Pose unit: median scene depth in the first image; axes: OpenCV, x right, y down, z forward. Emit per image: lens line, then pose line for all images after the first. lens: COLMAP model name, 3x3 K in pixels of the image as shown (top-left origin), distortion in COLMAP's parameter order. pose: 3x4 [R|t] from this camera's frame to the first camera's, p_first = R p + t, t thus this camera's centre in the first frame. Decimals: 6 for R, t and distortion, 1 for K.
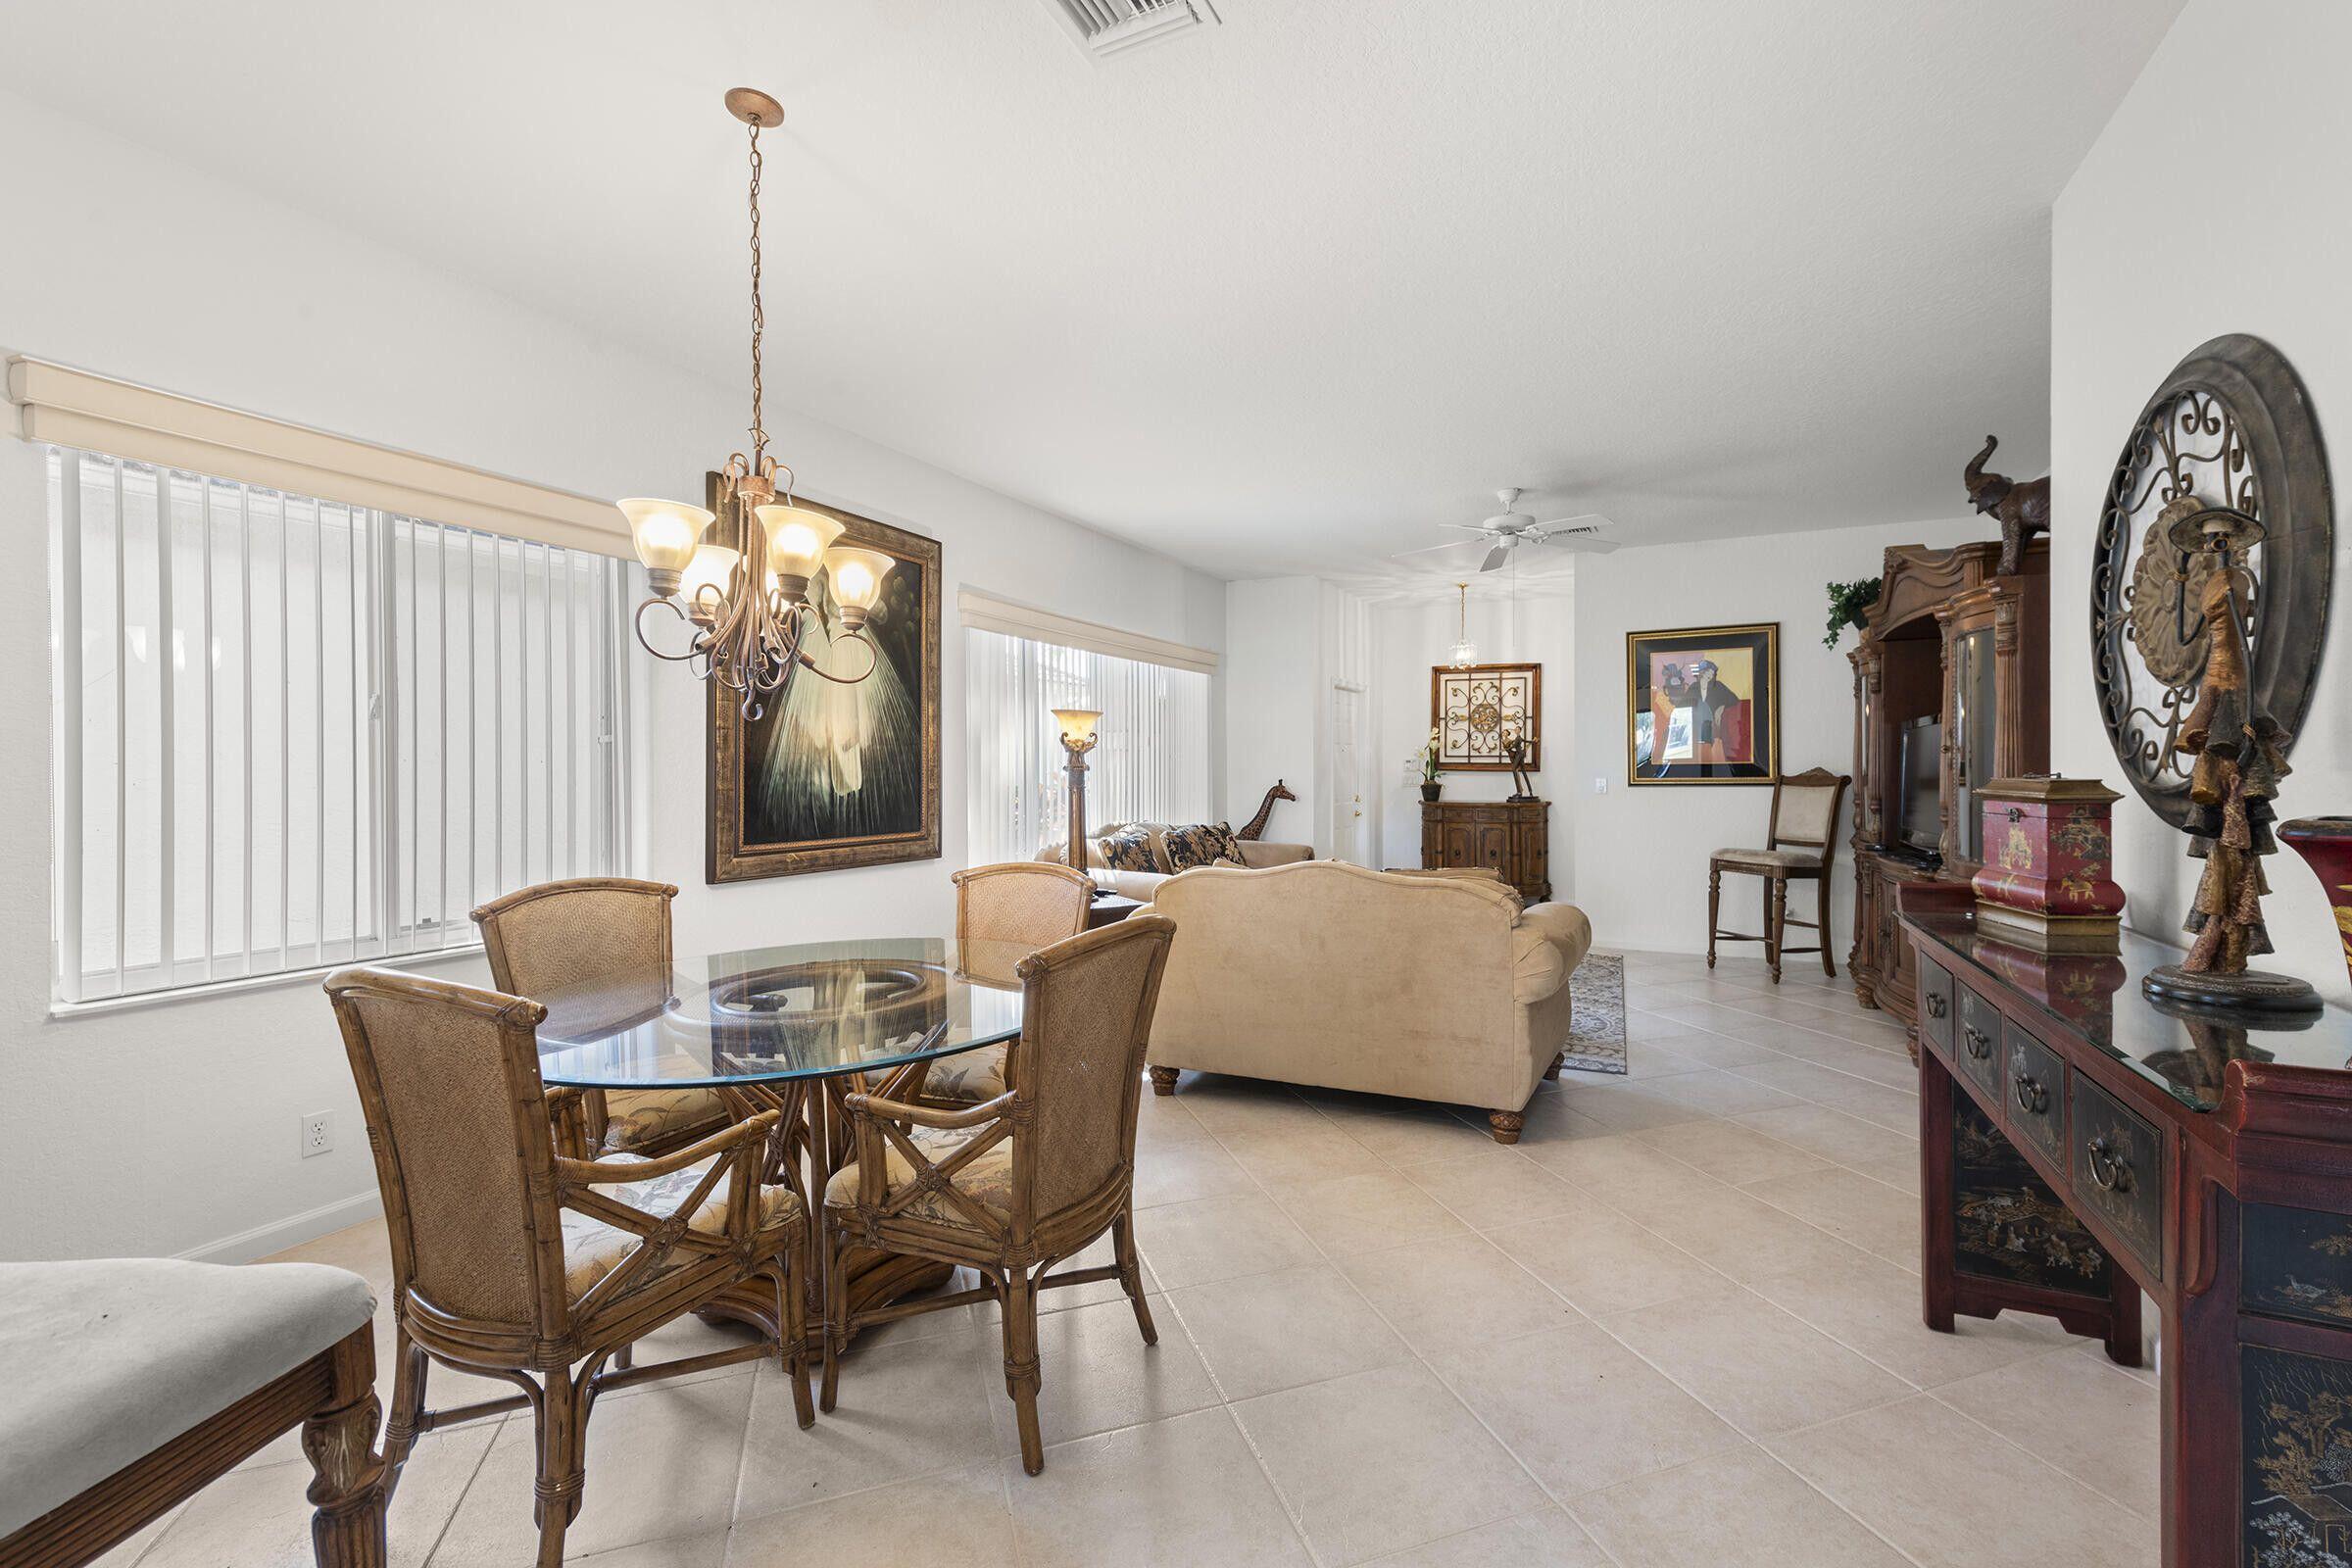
lens RADIAL K [[996.6, 0, 1218.9], [0, 996.6, 773.8], [0, 0, 1]] dist [0.004116, -0.004814]
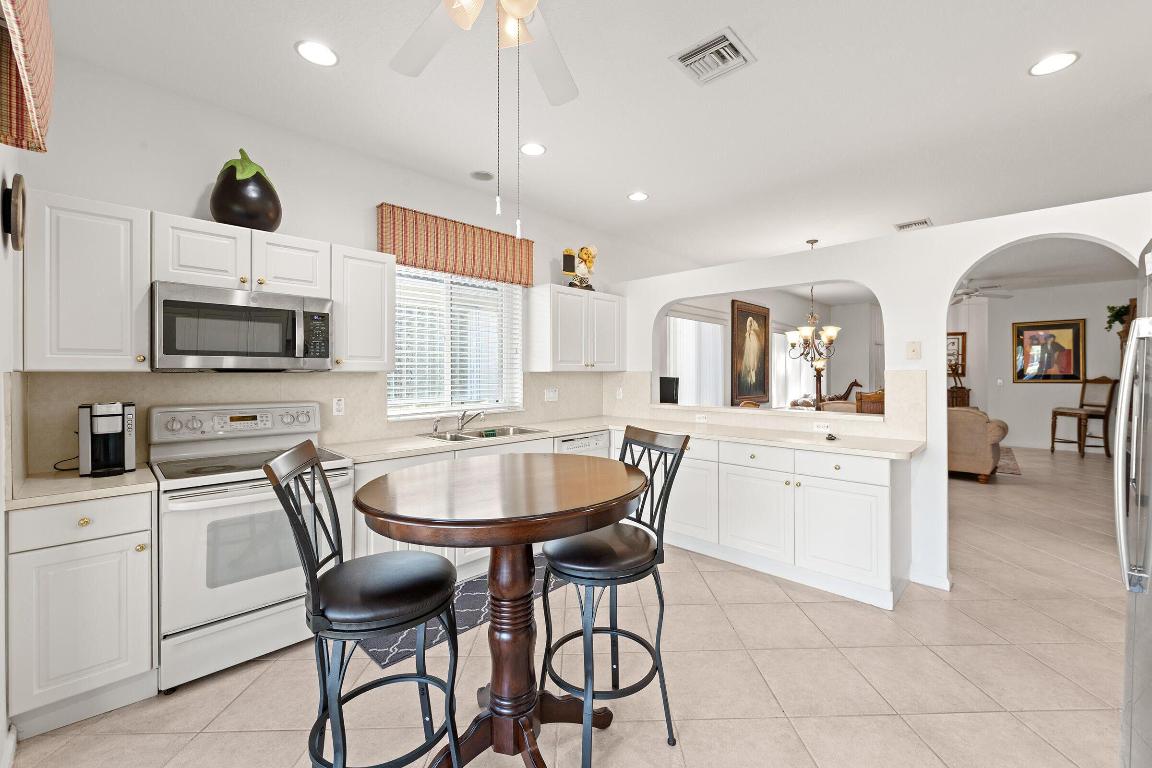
lens RADIAL K [[475.8, 0, 587.1], [0, 475.8, 373.6], [0, 0, 1]] dist [-0.012691, -0.000174]
pose [[0.950640, 0.002992, -0.310283, -0.276304], [-0.003412, 0.999994, -0.000811, -0.007009], [0.310278, 0.001830, 0.950644, -0.533610]]
